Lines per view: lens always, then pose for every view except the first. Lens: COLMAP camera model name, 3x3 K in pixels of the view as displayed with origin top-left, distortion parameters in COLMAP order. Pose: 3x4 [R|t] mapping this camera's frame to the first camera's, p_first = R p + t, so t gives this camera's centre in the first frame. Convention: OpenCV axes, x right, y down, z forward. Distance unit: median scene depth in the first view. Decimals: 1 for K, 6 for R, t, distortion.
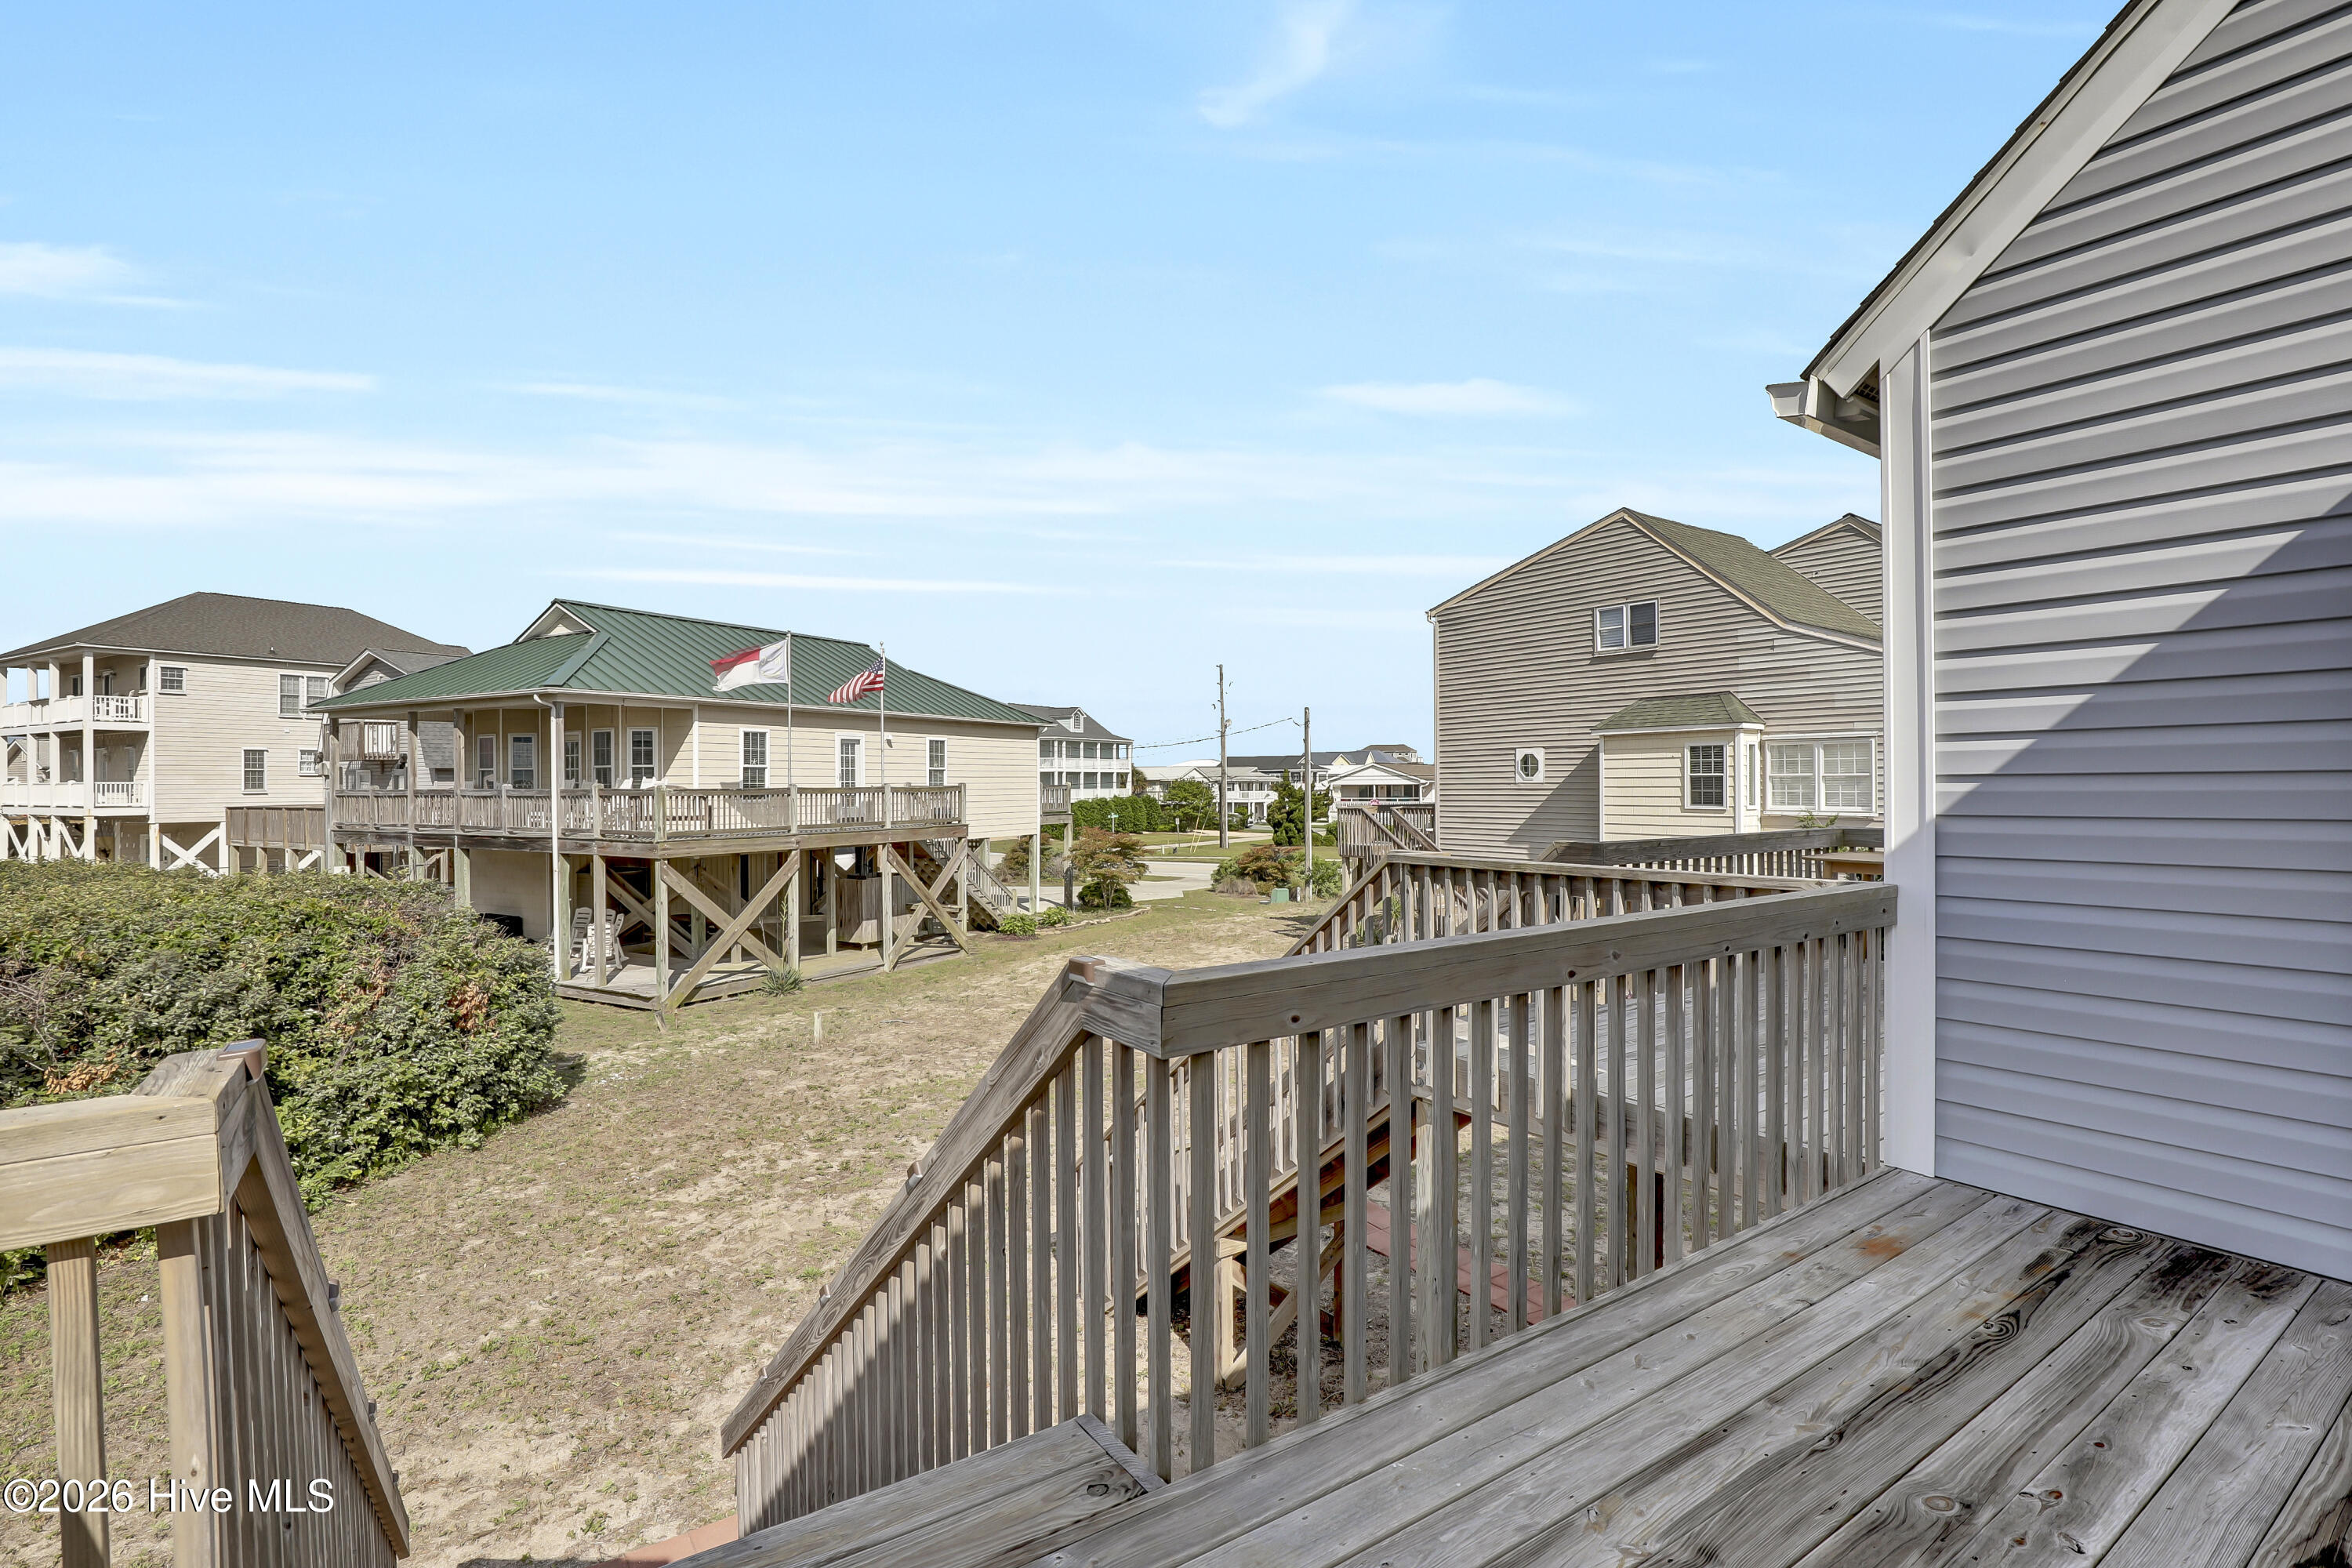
lens RADIAL K [[1099.2, 0, 1192.5], [0, 1099.2, 788.4], [0, 0, 1]] dist [-0.031098, 0.006350]
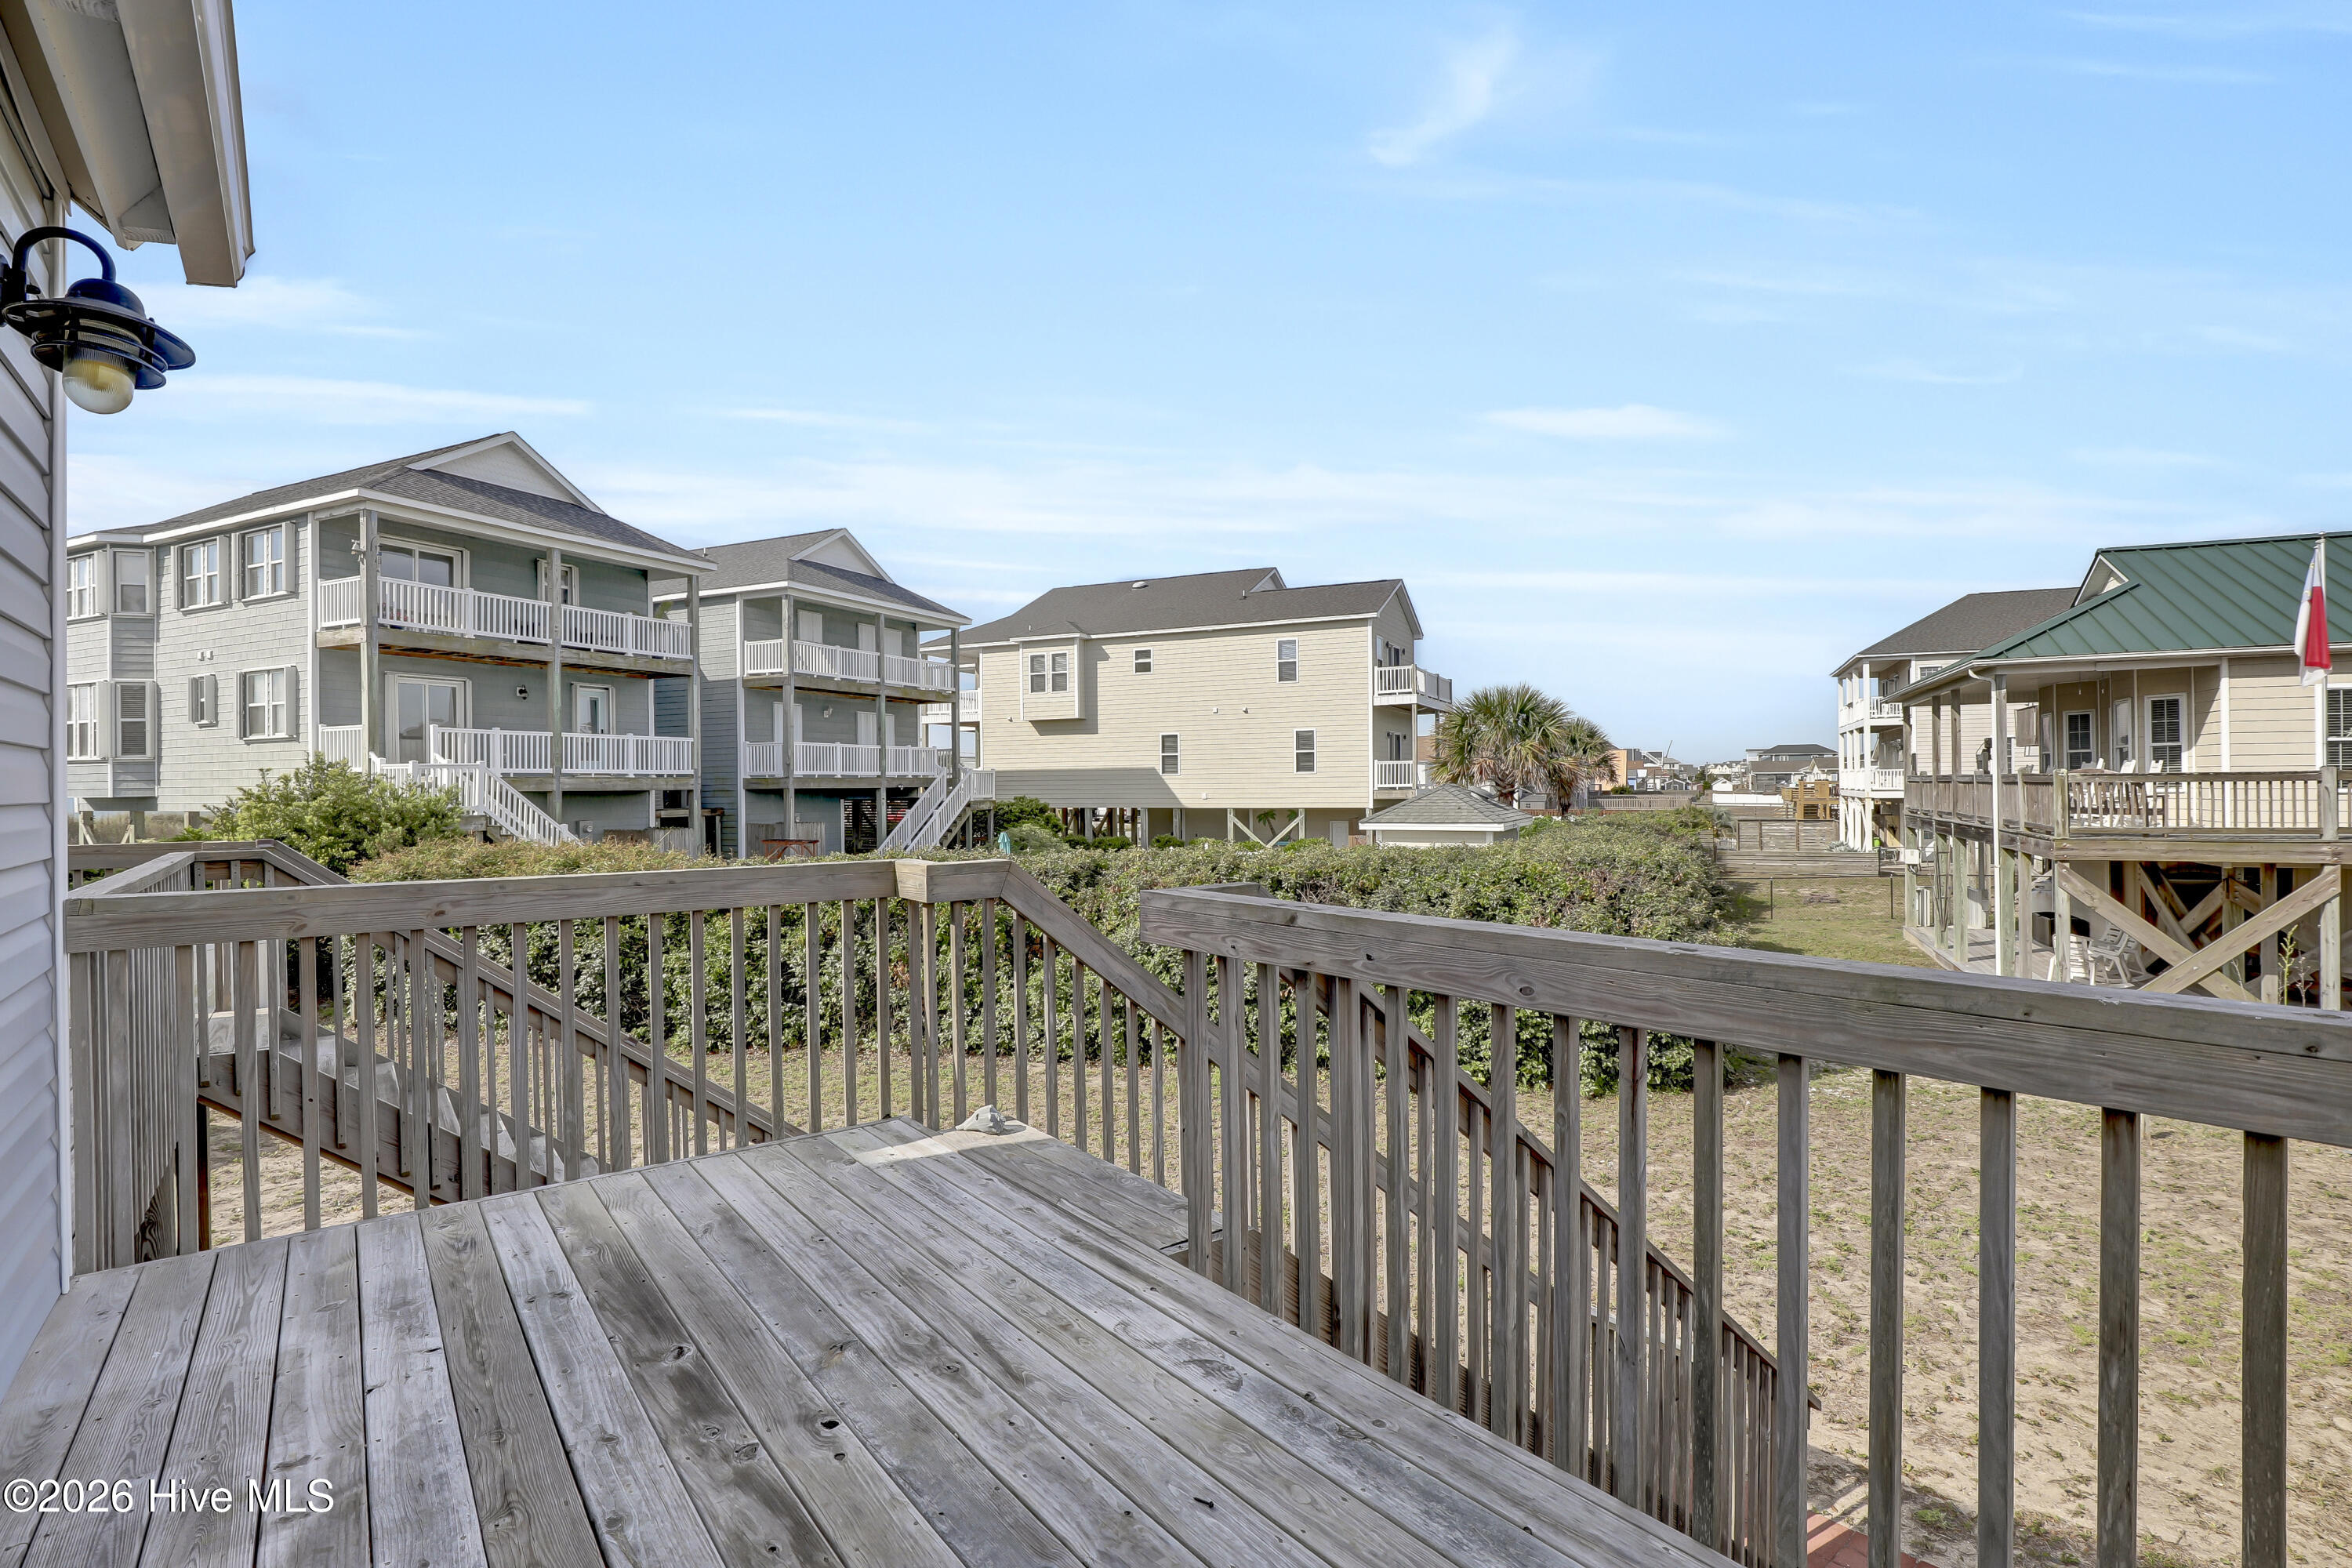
lens RADIAL K [[1099.2, 0, 1179.3], [0, 1099.2, 777.5], [0, 0, 1]] dist [-0.031098, 0.006350]
pose [[0.063663, -0.001957, -0.997970, 0.217349], [0.004717, 0.999987, -0.001660, 0.001652], [0.997960, -0.004602, 0.063671, 0.254108]]
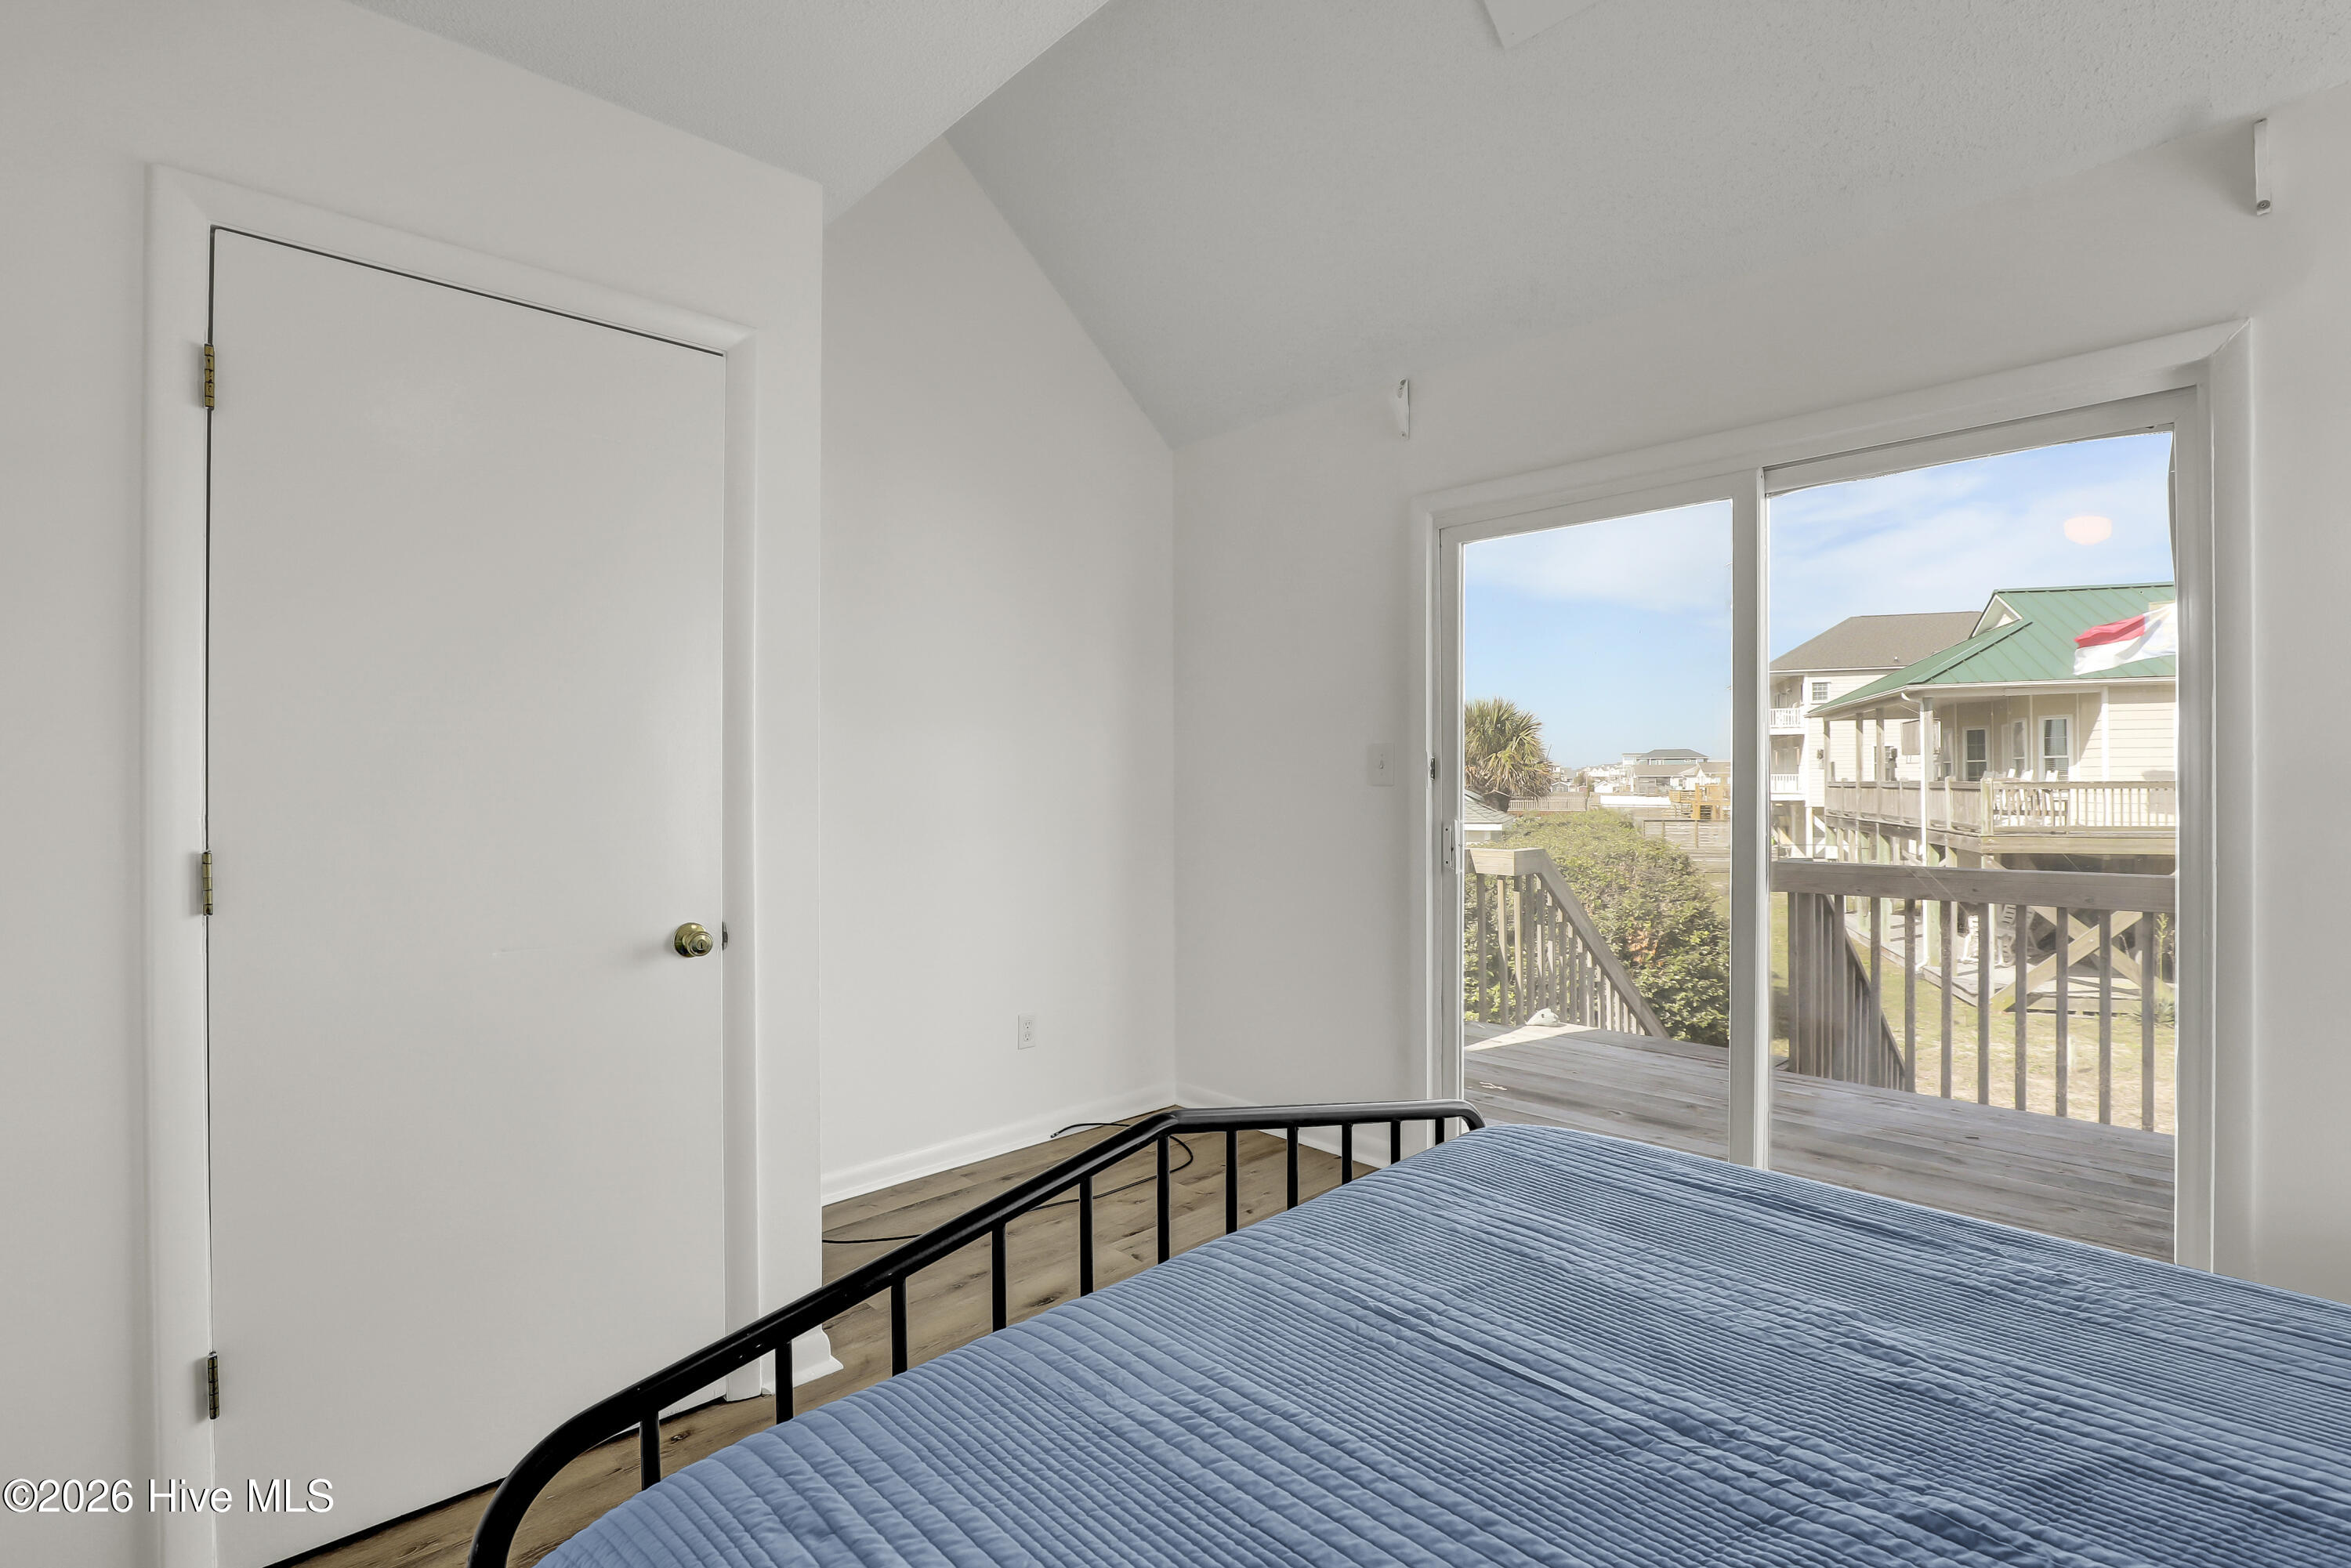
lens RADIAL K [[1098.7, 0, 1188.8], [0, 1098.7, 783.1], [0, 0, 1]] dist [-0.031098, 0.006350]
pose [[0.170215, 0.003103, -0.985402, 0.280582], [0.000744, 0.999994, 0.003278, -0.001404], [0.985407, -0.001291, 0.170211, 0.116621]]
